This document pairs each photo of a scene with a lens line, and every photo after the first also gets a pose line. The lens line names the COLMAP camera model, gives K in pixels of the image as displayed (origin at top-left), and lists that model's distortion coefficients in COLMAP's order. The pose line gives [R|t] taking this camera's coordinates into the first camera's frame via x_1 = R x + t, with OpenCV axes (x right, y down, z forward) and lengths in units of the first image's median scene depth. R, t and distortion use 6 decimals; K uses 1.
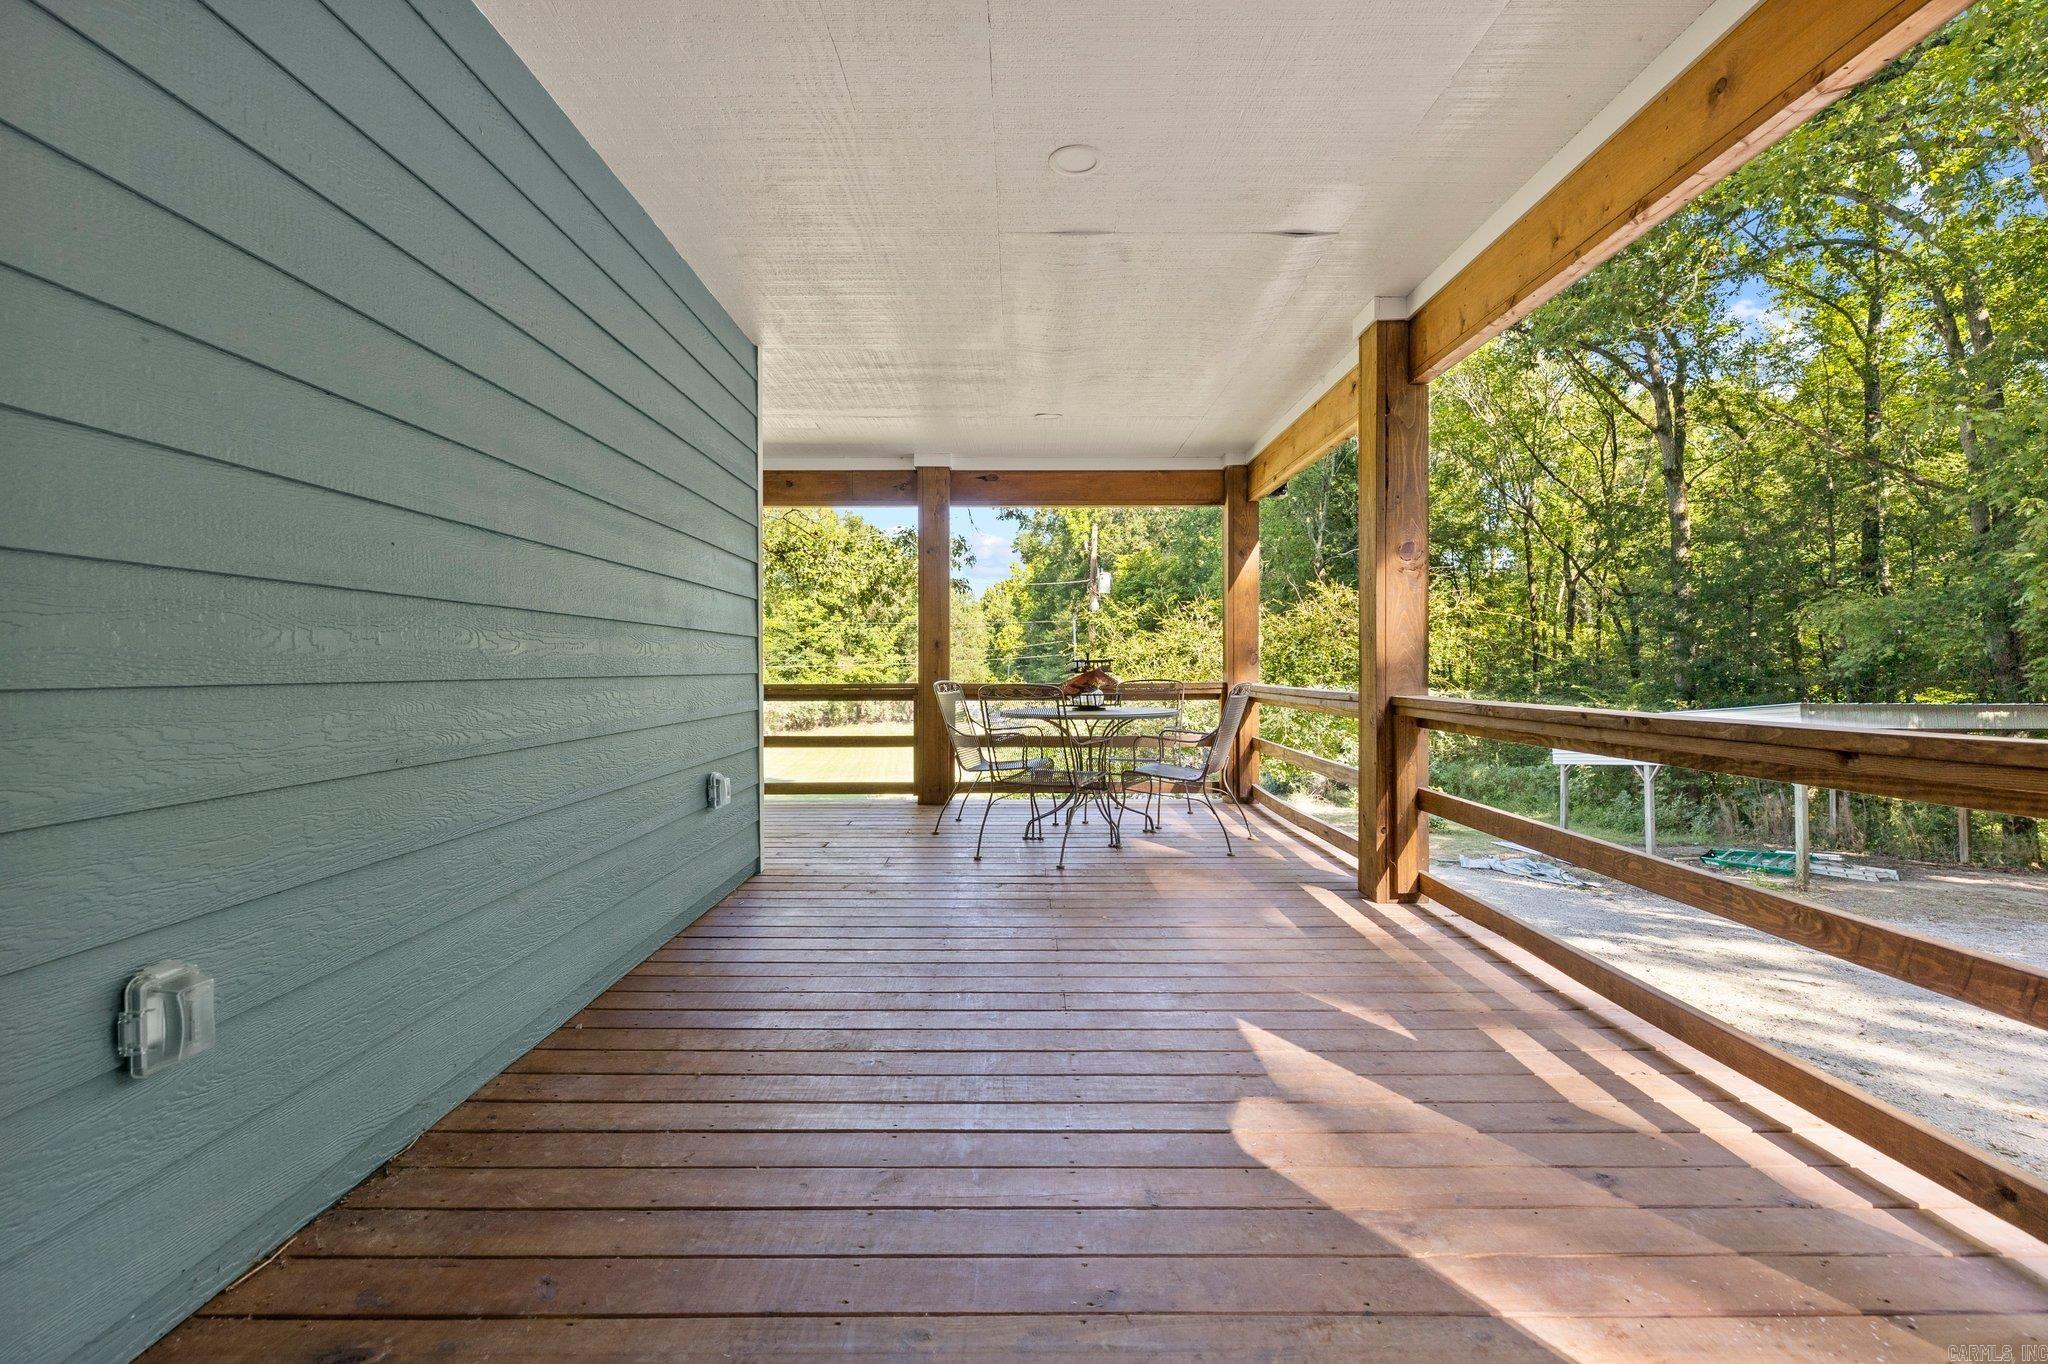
lens RADIAL K [[933.3, 0, 1025.5], [0, 933.3, 666.0], [0, 0, 1]] dist [0.006449, -0.001164]
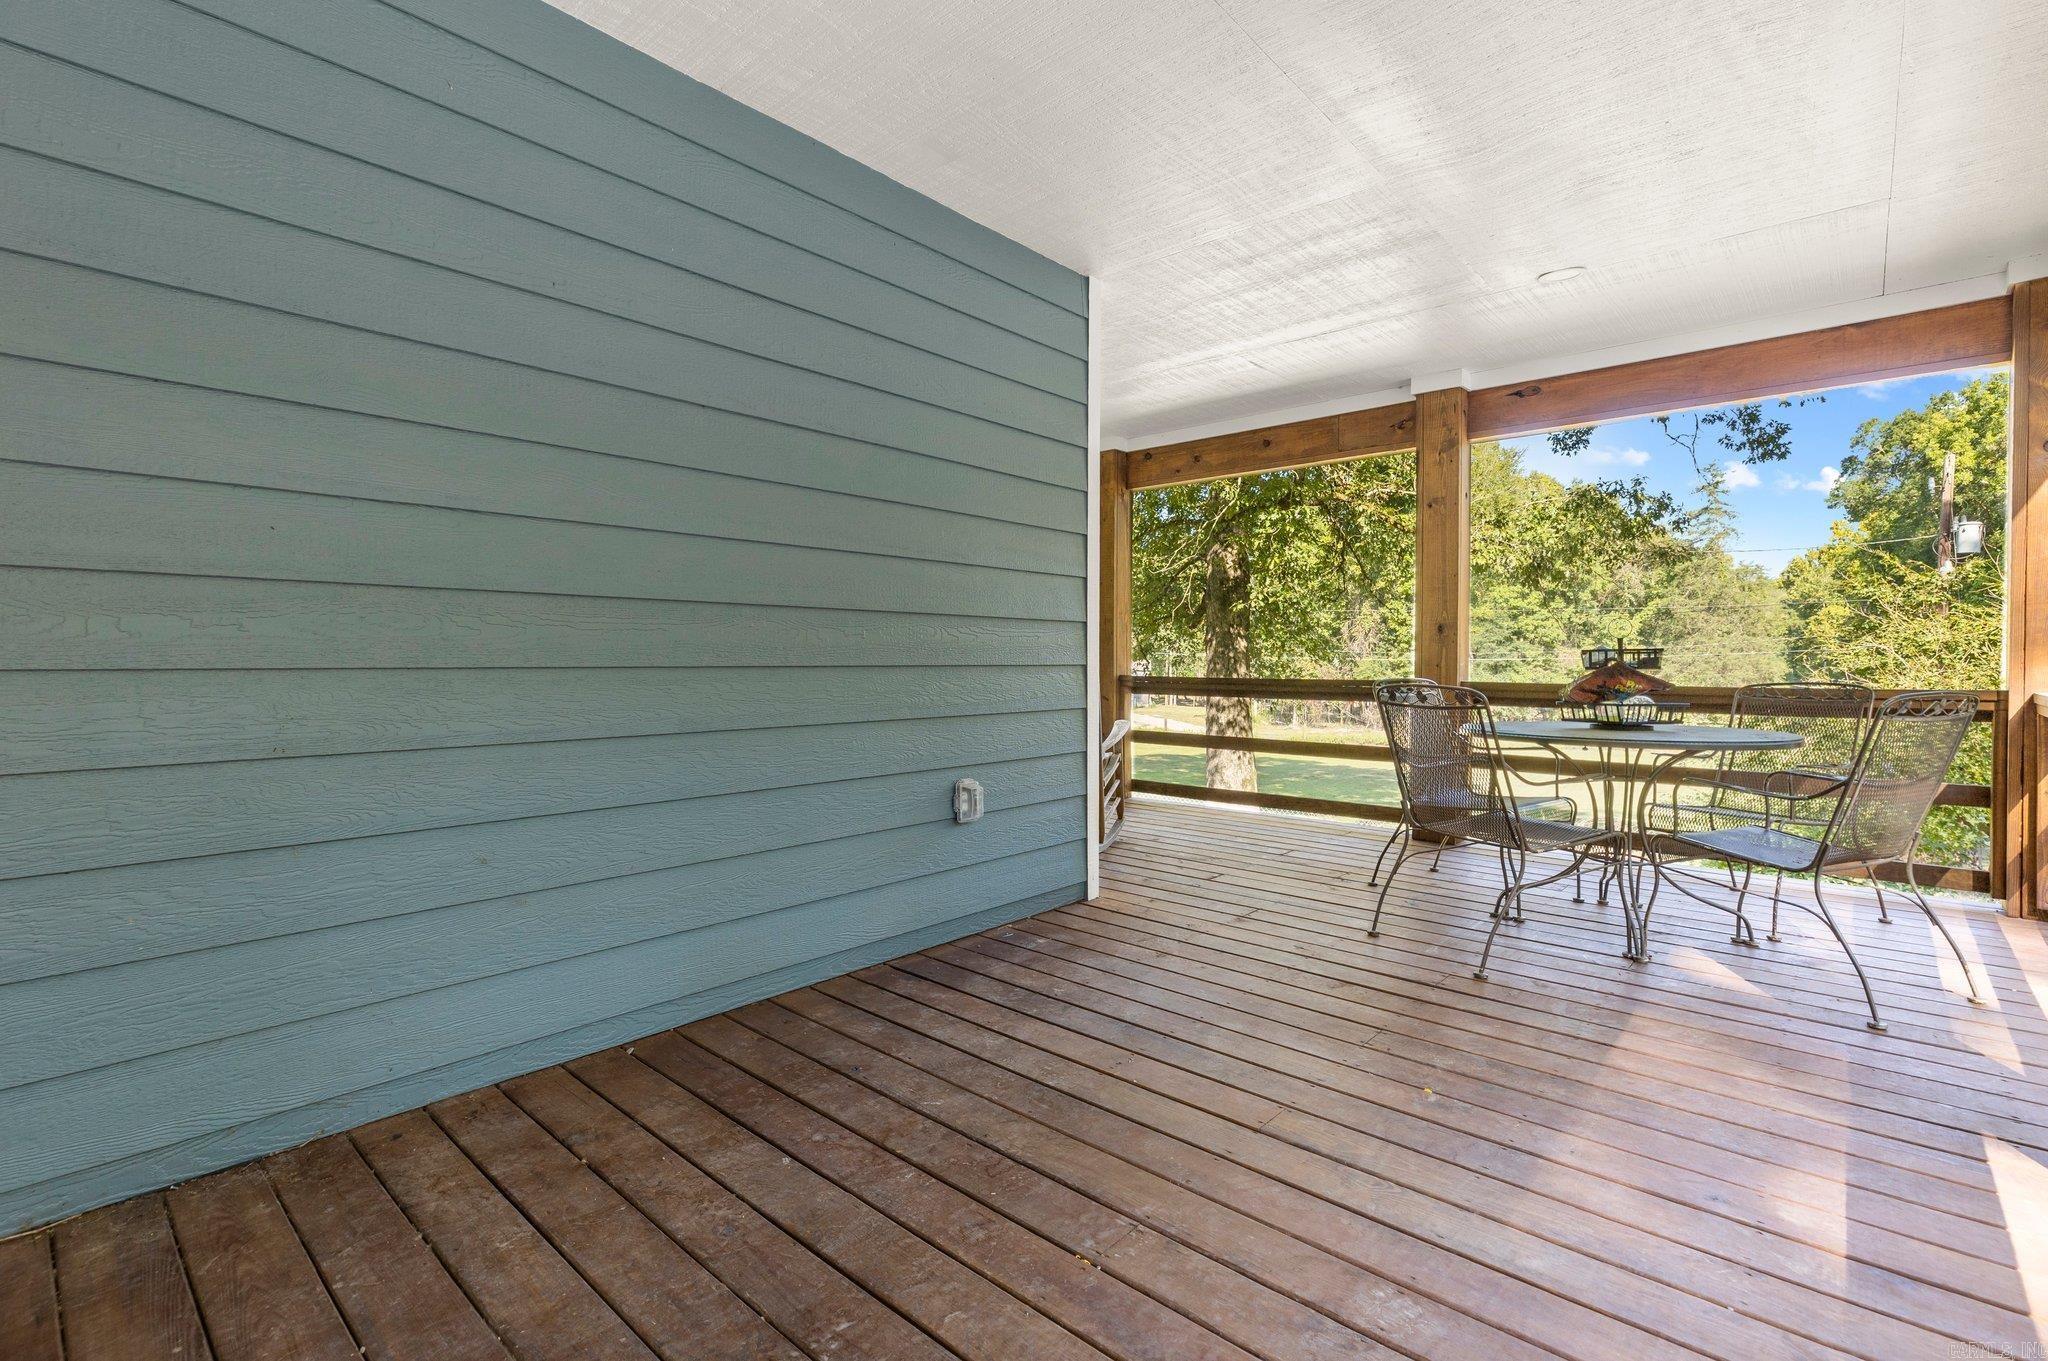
lens RADIAL K [[933.3, 0, 1025.5], [0, 933.3, 664.5], [0, 0, 1]] dist [0.006449, -0.001164]
pose [[0.744302, 0.008427, -0.667790, 0.154117], [-0.004232, 0.999960, 0.007902, 0.000769], [0.667830, -0.003055, 0.744308, 0.218938]]
